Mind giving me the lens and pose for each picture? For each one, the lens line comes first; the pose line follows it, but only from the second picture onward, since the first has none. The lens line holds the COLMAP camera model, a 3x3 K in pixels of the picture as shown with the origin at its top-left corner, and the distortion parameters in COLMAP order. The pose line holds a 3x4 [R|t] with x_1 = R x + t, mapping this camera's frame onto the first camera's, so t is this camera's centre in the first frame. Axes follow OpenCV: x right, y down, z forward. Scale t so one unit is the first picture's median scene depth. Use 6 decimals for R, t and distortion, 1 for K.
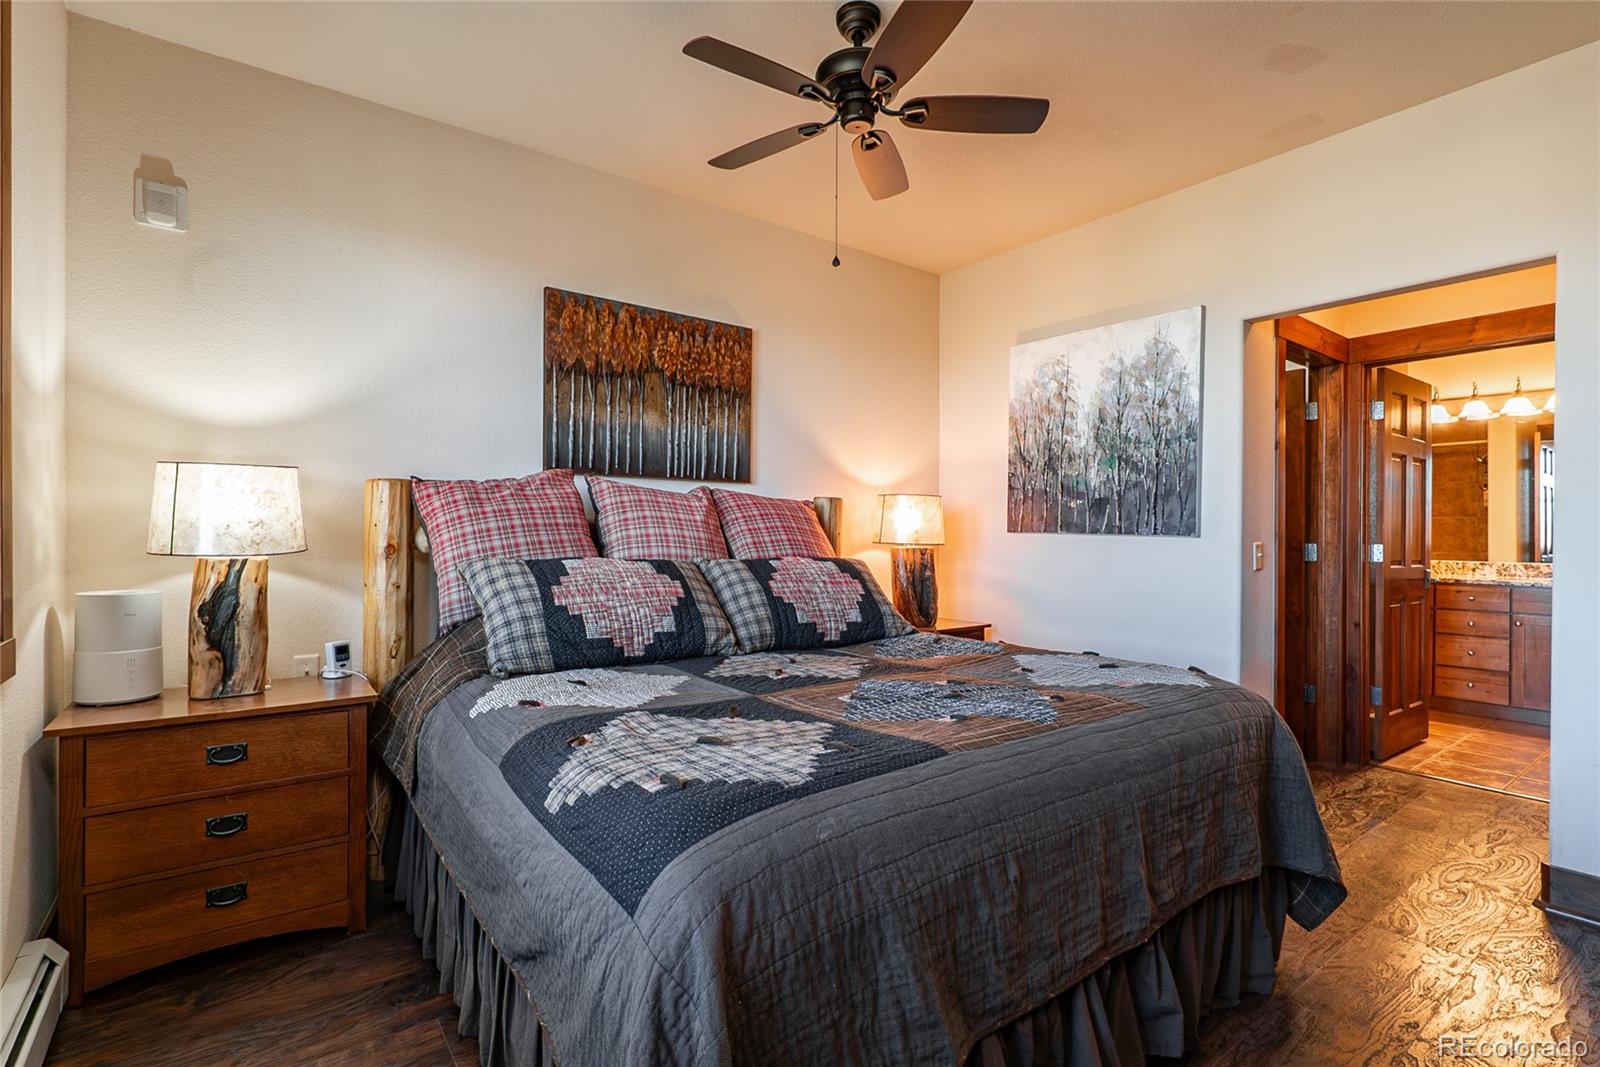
lens RADIAL K [[763.1, 0, 805.8], [0, 763.1, 532.2], [0, 0, 1]] dist [-0.002735, 0.002164]
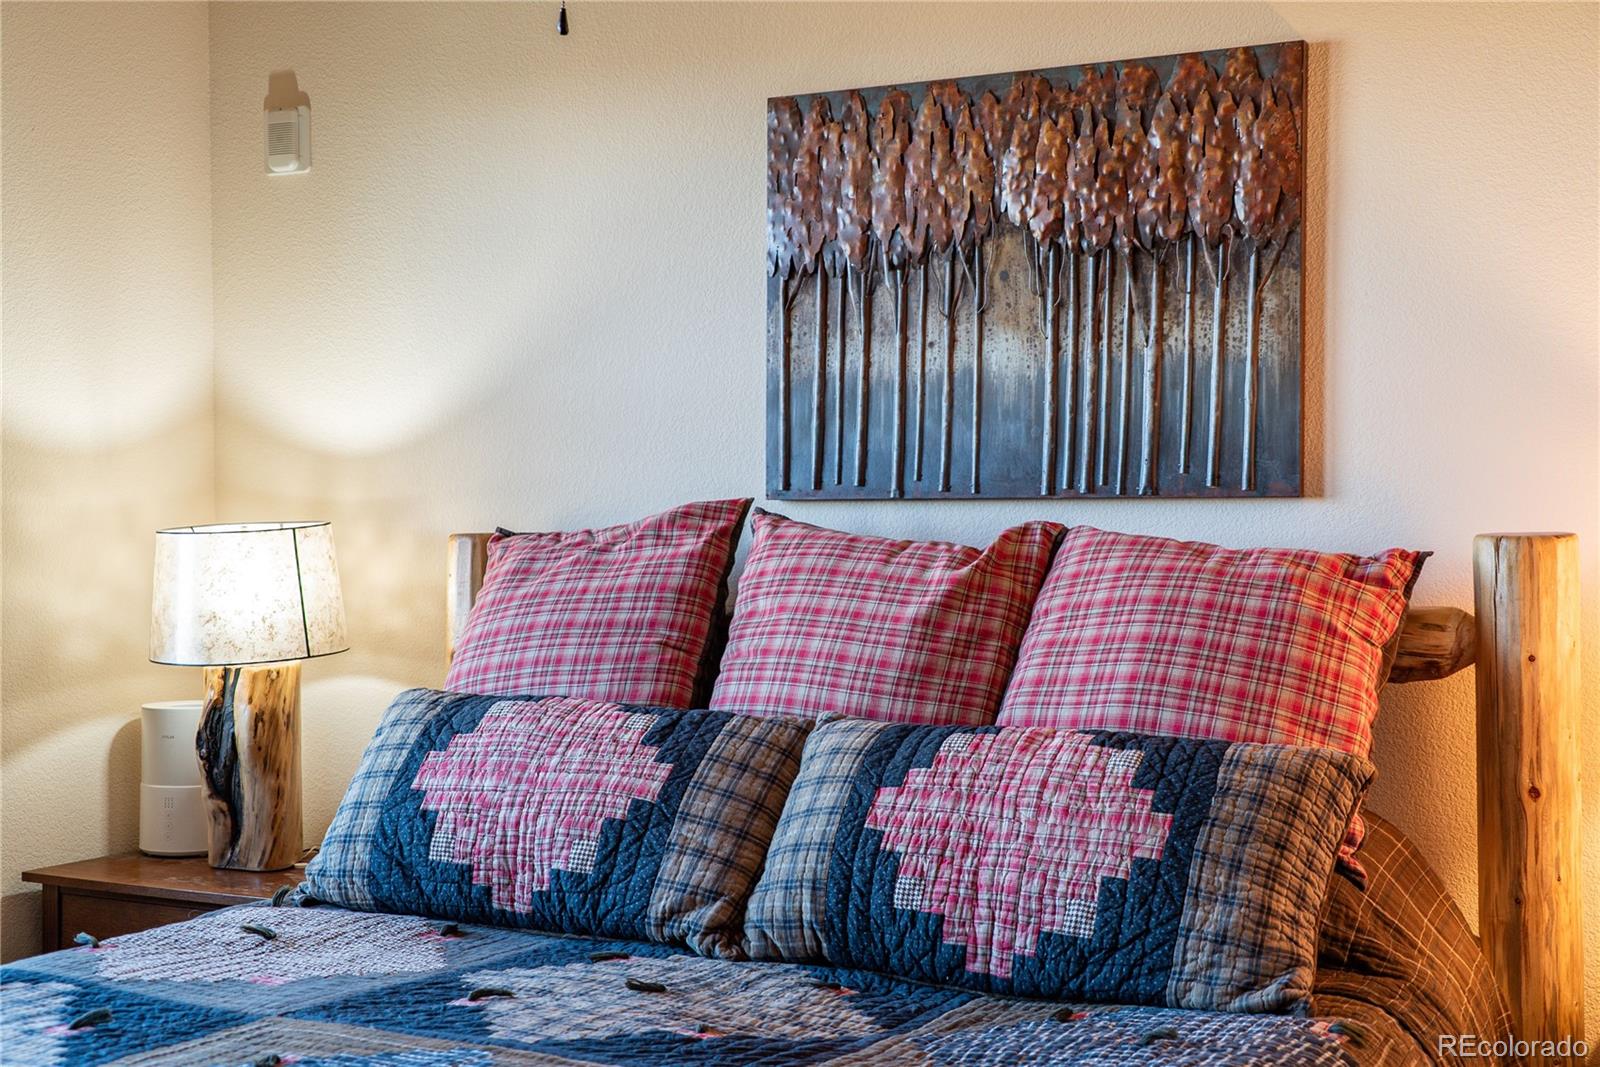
lens RADIAL K [[2072.1, 0, 825.0], [0, 2072.1, 571.3], [0, 0, 1]] dist [0.049345, 0.000000]
pose [[0.429198, 0.020511, -0.902978, 0.800537], [0.006917, 0.999638, 0.025995, -0.066041], [0.903184, -0.017403, 0.428901, 0.473159]]
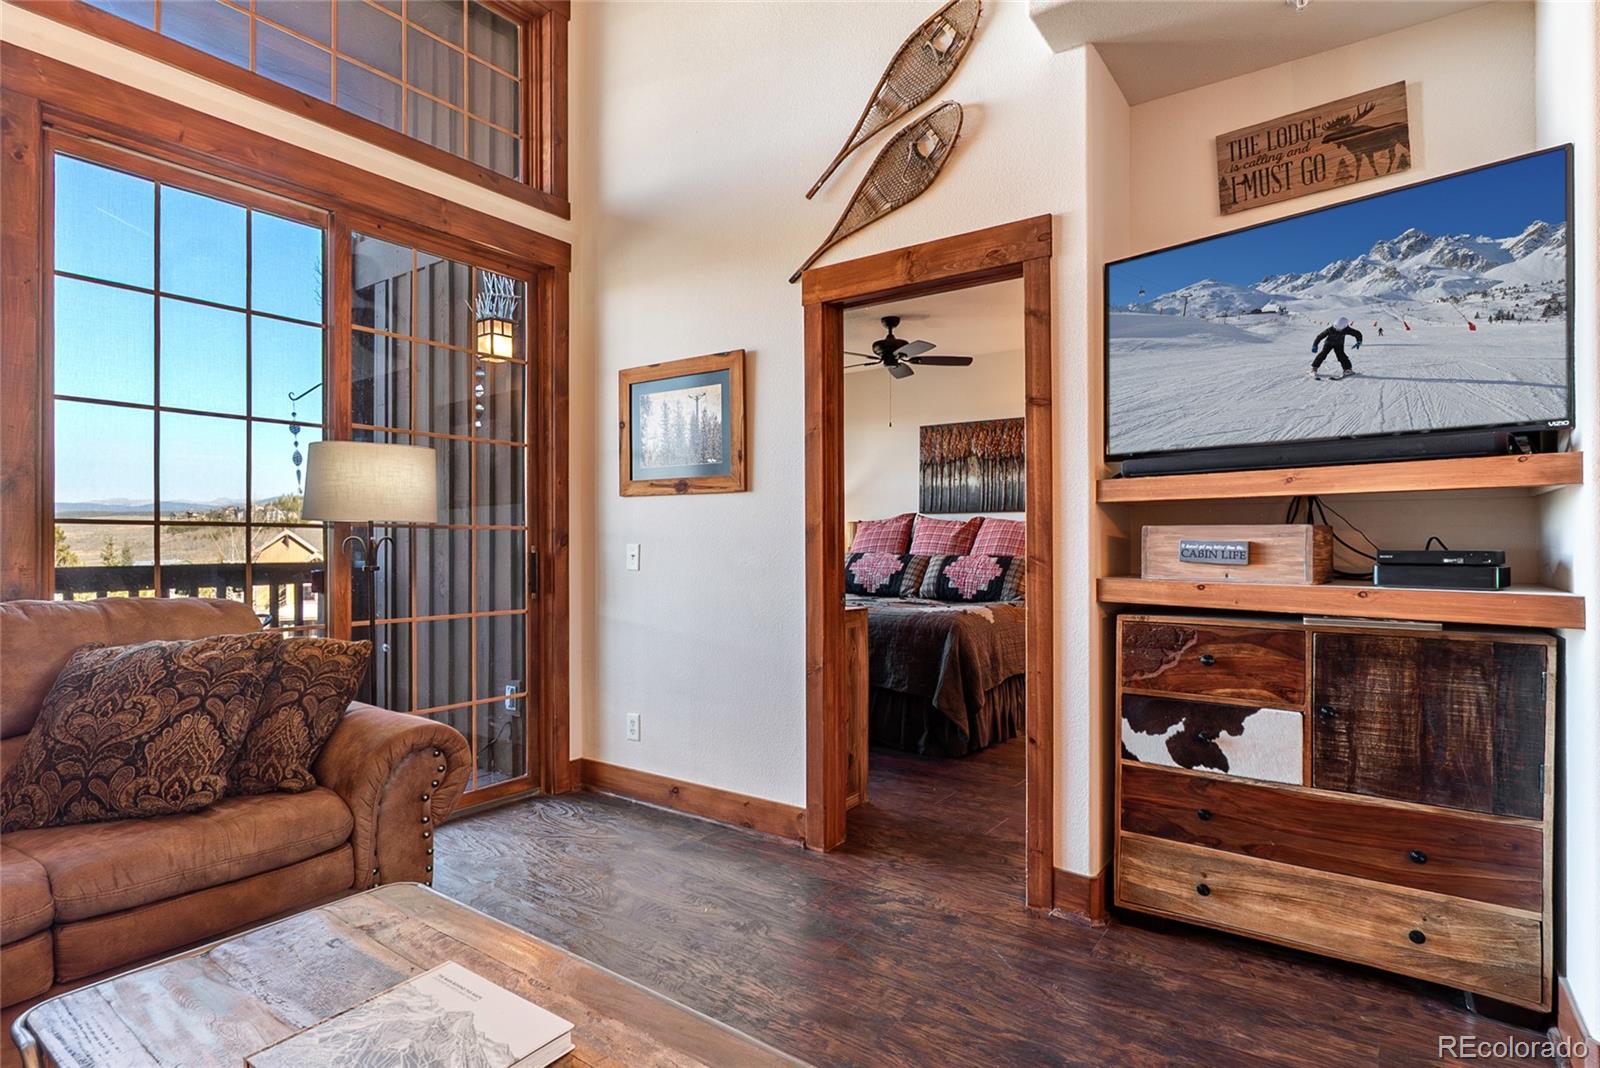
lens RADIAL K [[820.2, 0, 798.1], [0, 820.2, 537.8], [0, 0, 1]] dist [-0.008412, 0.002198]
pose [[0.302786, -0.009355, -0.953013, 1.687727], [0.003152, 0.999956, -0.008814, 0.007330], [0.953053, -0.000335, 0.302802, -0.013438]]
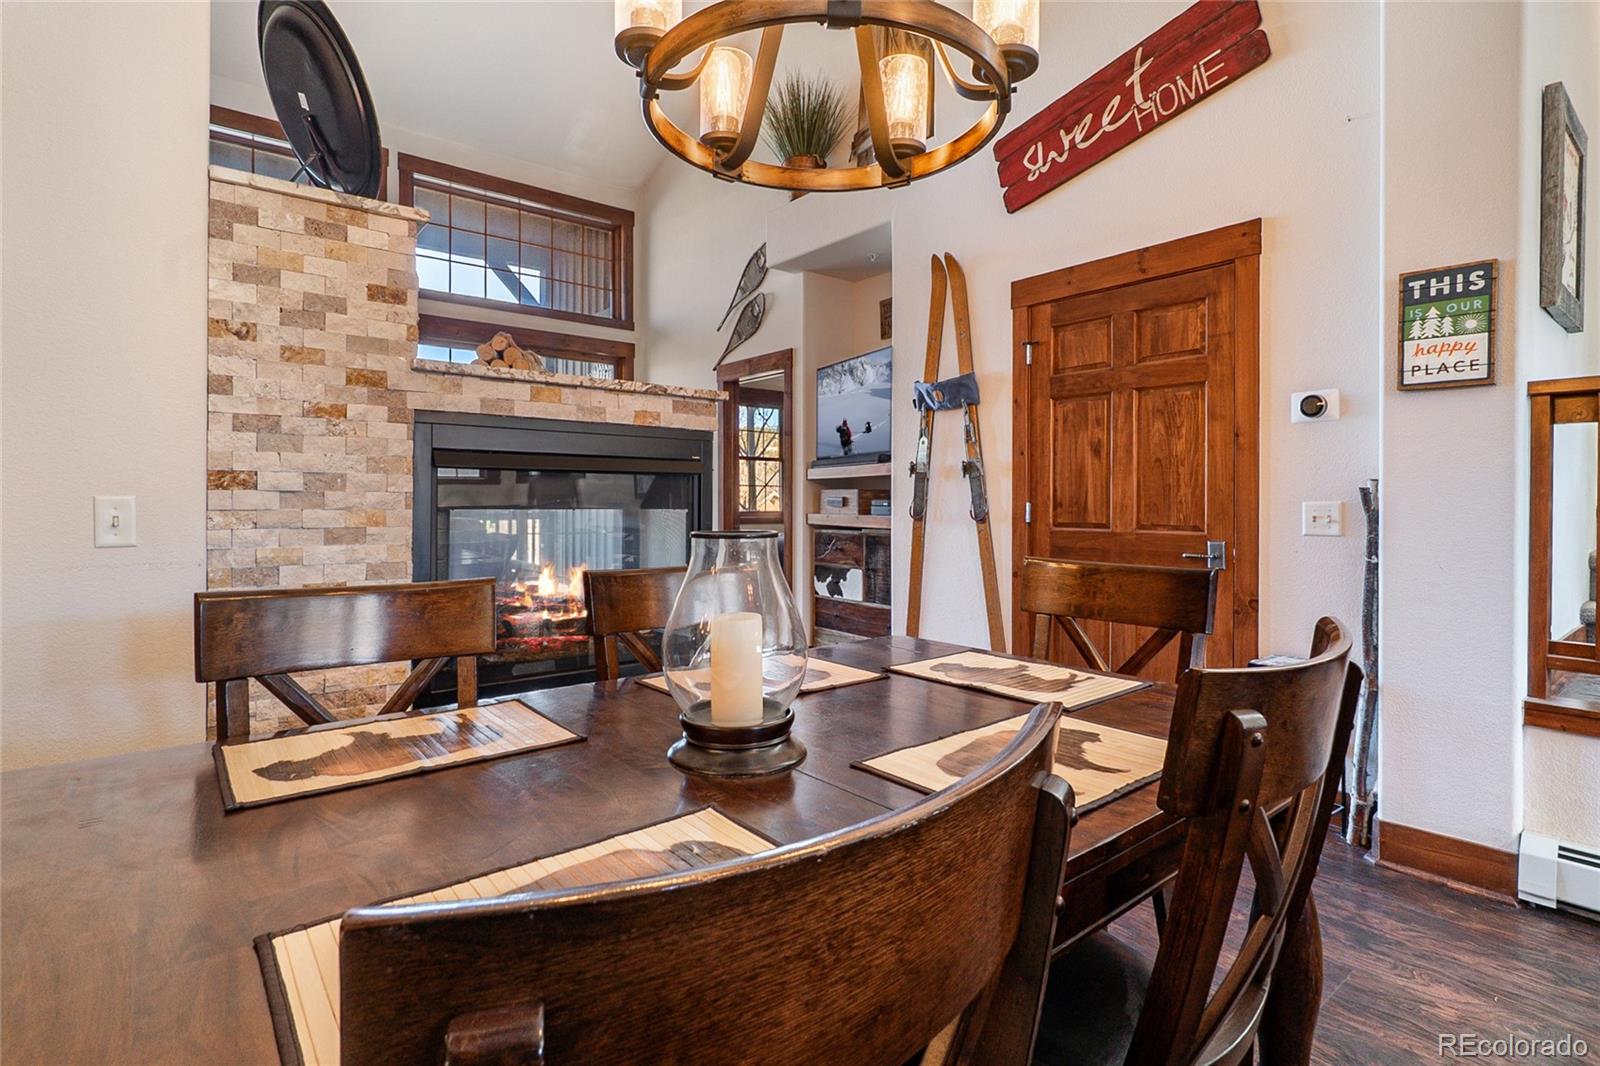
lens RADIAL K [[786.7, 0, 805.8], [0, 786.7, 508.0], [0, 0, 1]] dist [-0.010424, -0.000791]
pose [[0.038007, 0.004306, -0.999268, 2.732298], [-0.000095, 0.999991, 0.004305, 0.022318], [0.999277, -0.000068, 0.038007, 0.447458]]
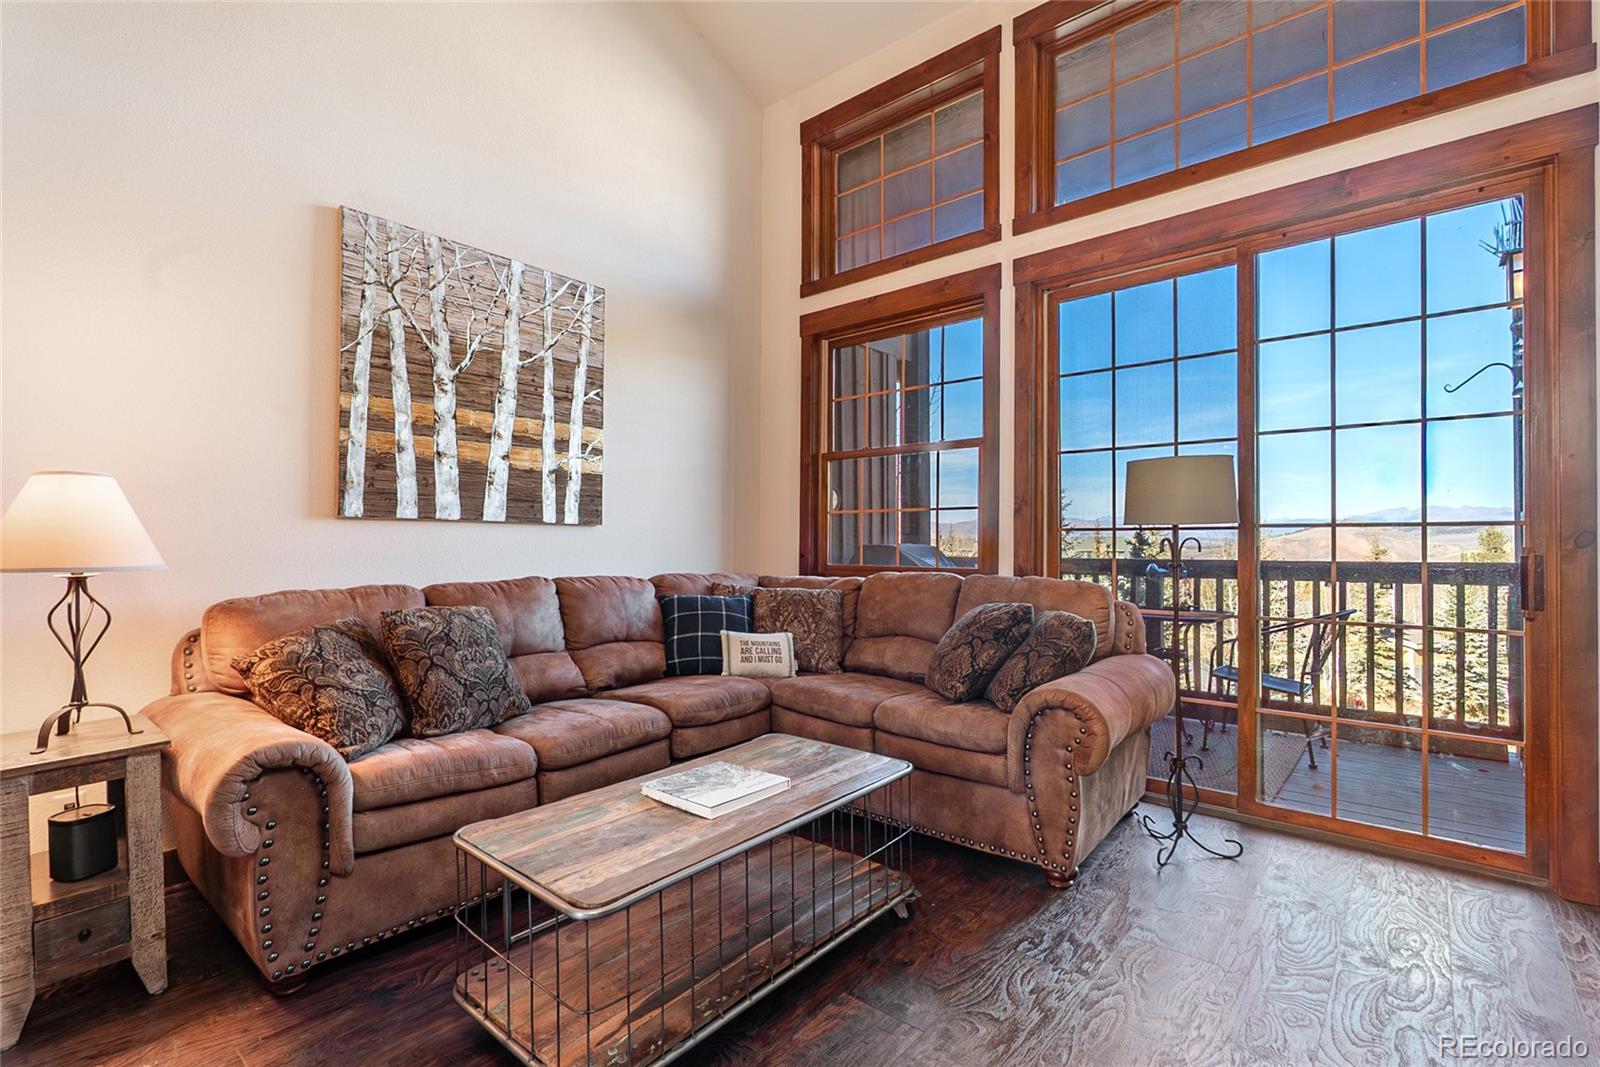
lens RADIAL K [[718.8, 0, 786.2], [0, 718.8, 541.5], [0, 0, 1]] dist [0.000172, -0.001195]
pose [[-0.978843, -0.000585, -0.204613, 1.371848], [0.000777, 0.999978, -0.006572, 0.006935], [0.204612, -0.006592, -0.978821, 0.586174]]
